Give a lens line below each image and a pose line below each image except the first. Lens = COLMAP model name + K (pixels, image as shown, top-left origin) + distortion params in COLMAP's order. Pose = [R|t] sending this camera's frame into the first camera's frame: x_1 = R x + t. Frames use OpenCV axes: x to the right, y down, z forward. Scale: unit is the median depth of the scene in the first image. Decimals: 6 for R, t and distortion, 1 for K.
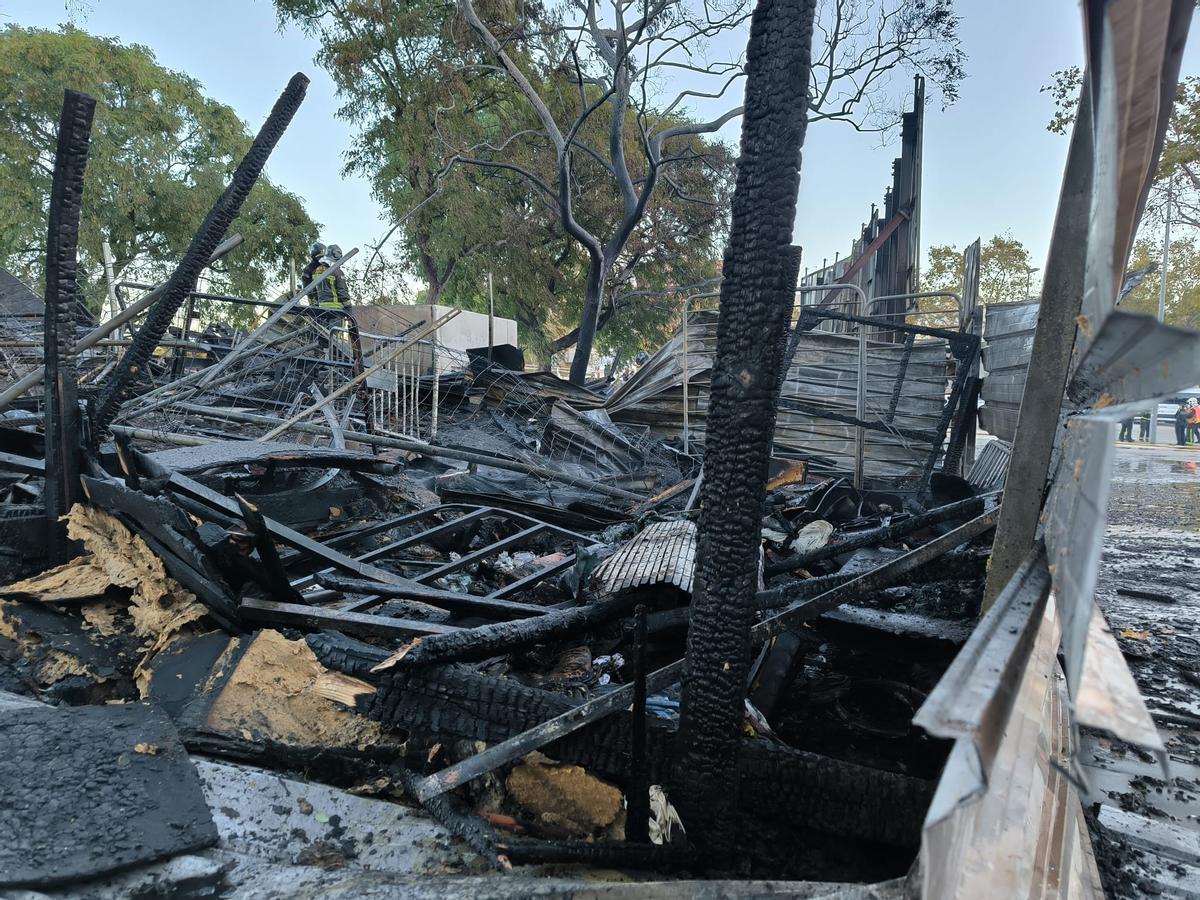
lens RADIAL K [[833.4, 0, 600.0], [0, 833.4, 450.0], [0, 0, 1]] dist [0.083605, -0.072717]
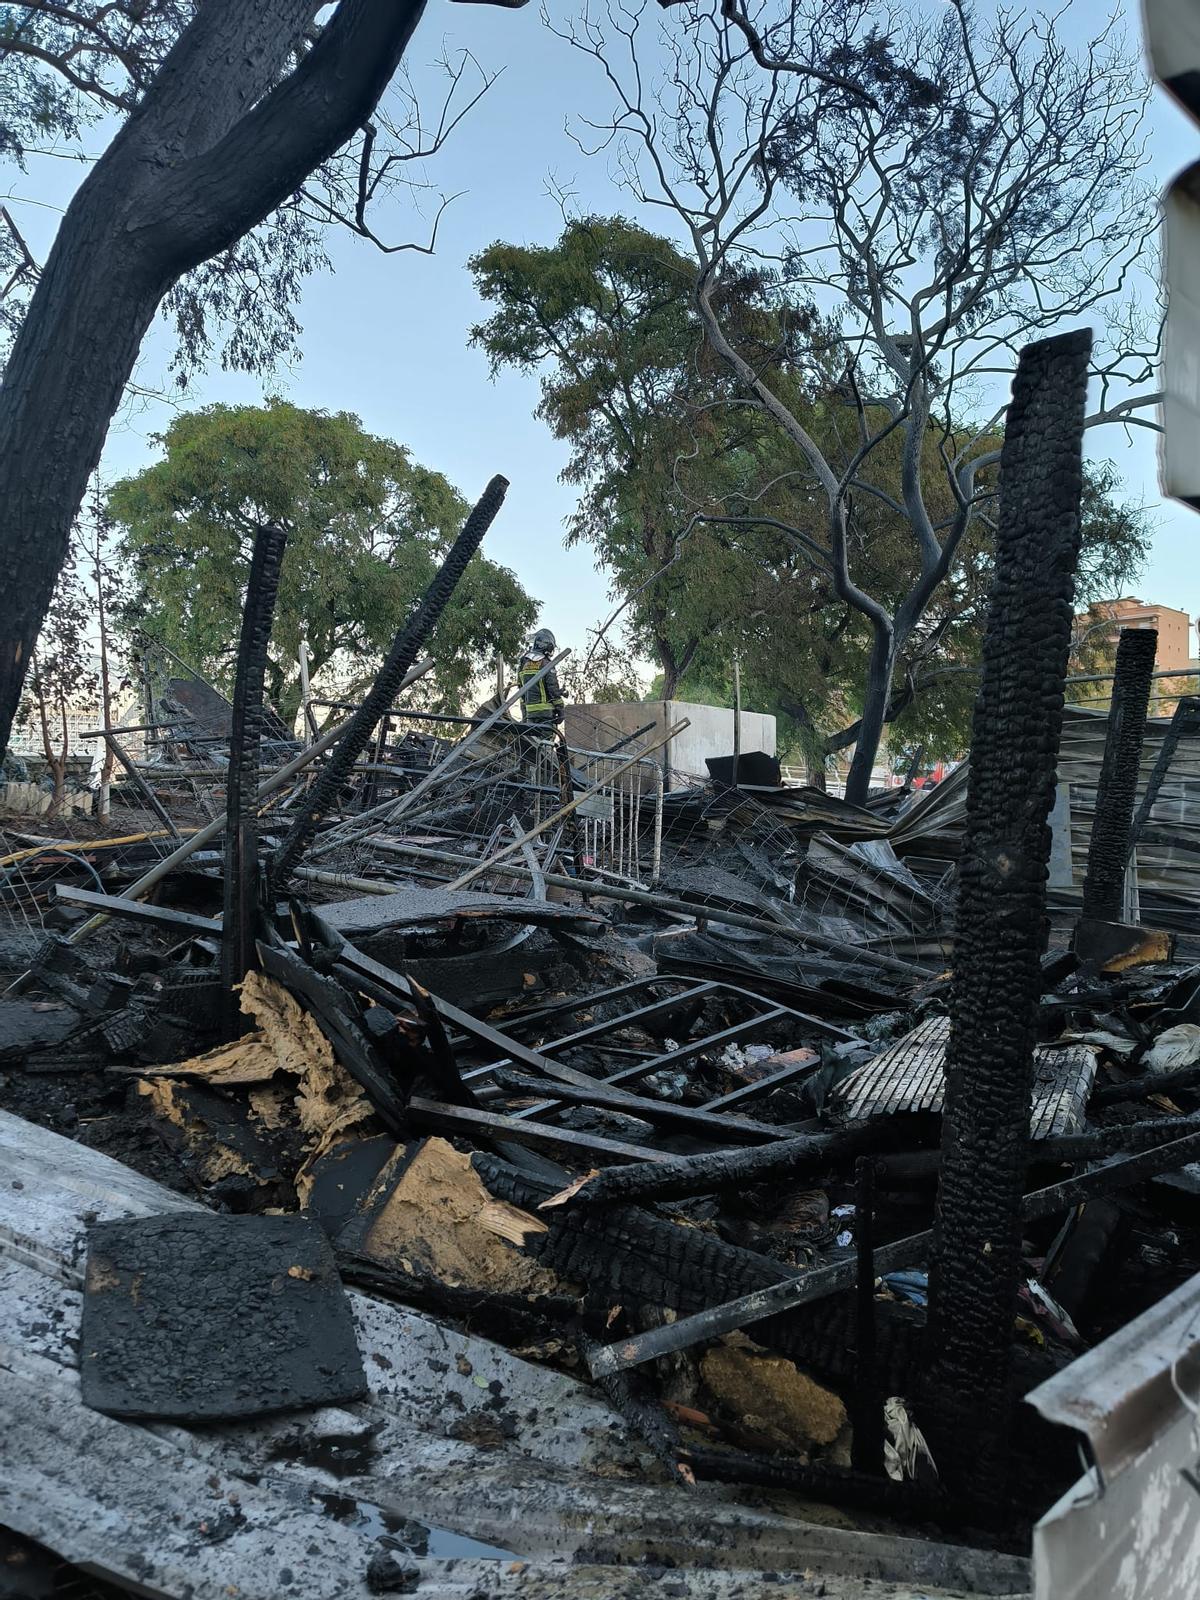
lens RADIAL K [[1111.1, 0, 600.0], [0, 1111.1, 800.0], [0, 0, 1]] dist [0.083605, -0.072717]
pose [[0.965417, -0.005231, -0.260657, 0.051540], [-0.012849, 0.997629, -0.067612, -0.043335], [0.260392, 0.068623, 0.963061, -0.057111]]
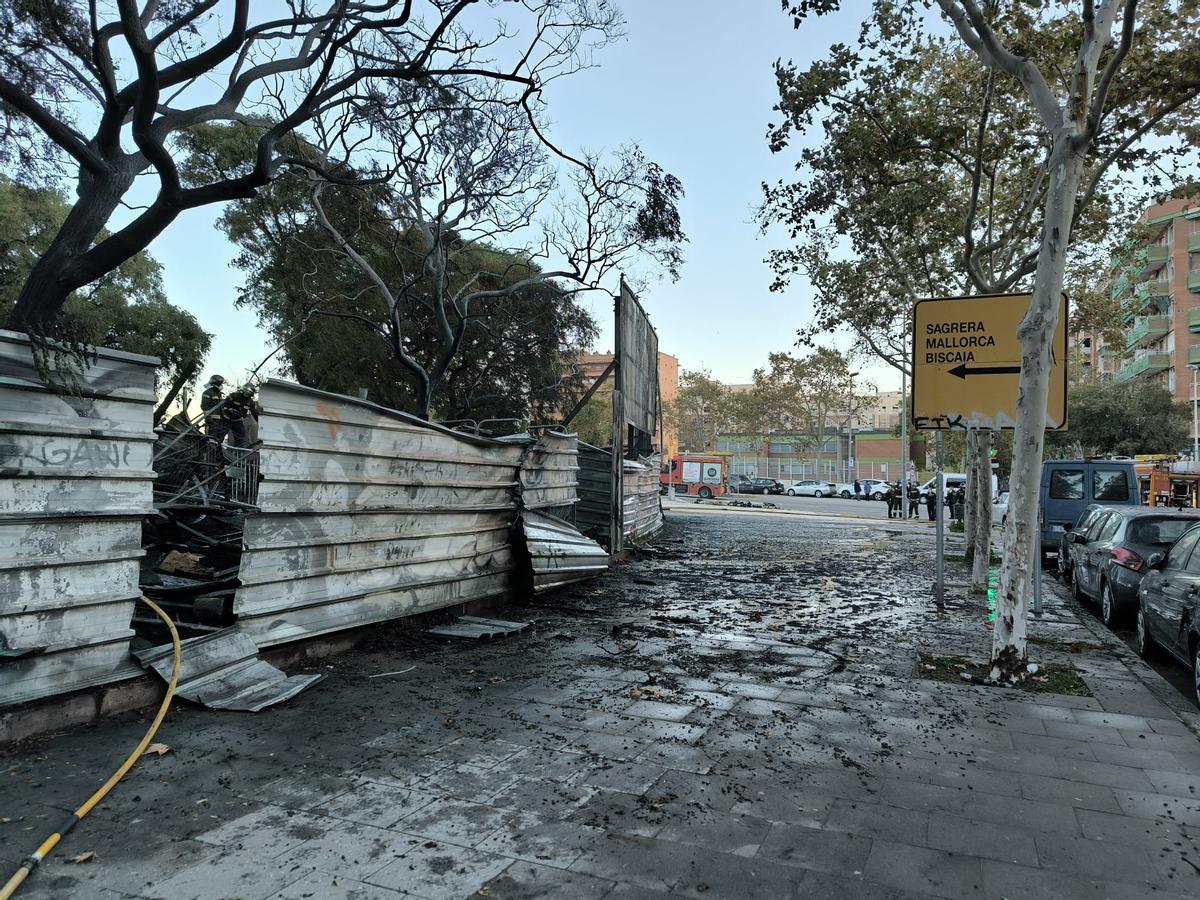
lens RADIAL K [[858.2, 0, 635.7], [0, 858.2, 453.0], [0, 0, 1]] dist [0.083152, -0.083109]
pose [[0.991067, 0.001209, 0.133358, 0.765414], [0.011657, 0.995346, -0.095654, 0.139712], [-0.132853, 0.096354, 0.986441, -2.150118]]
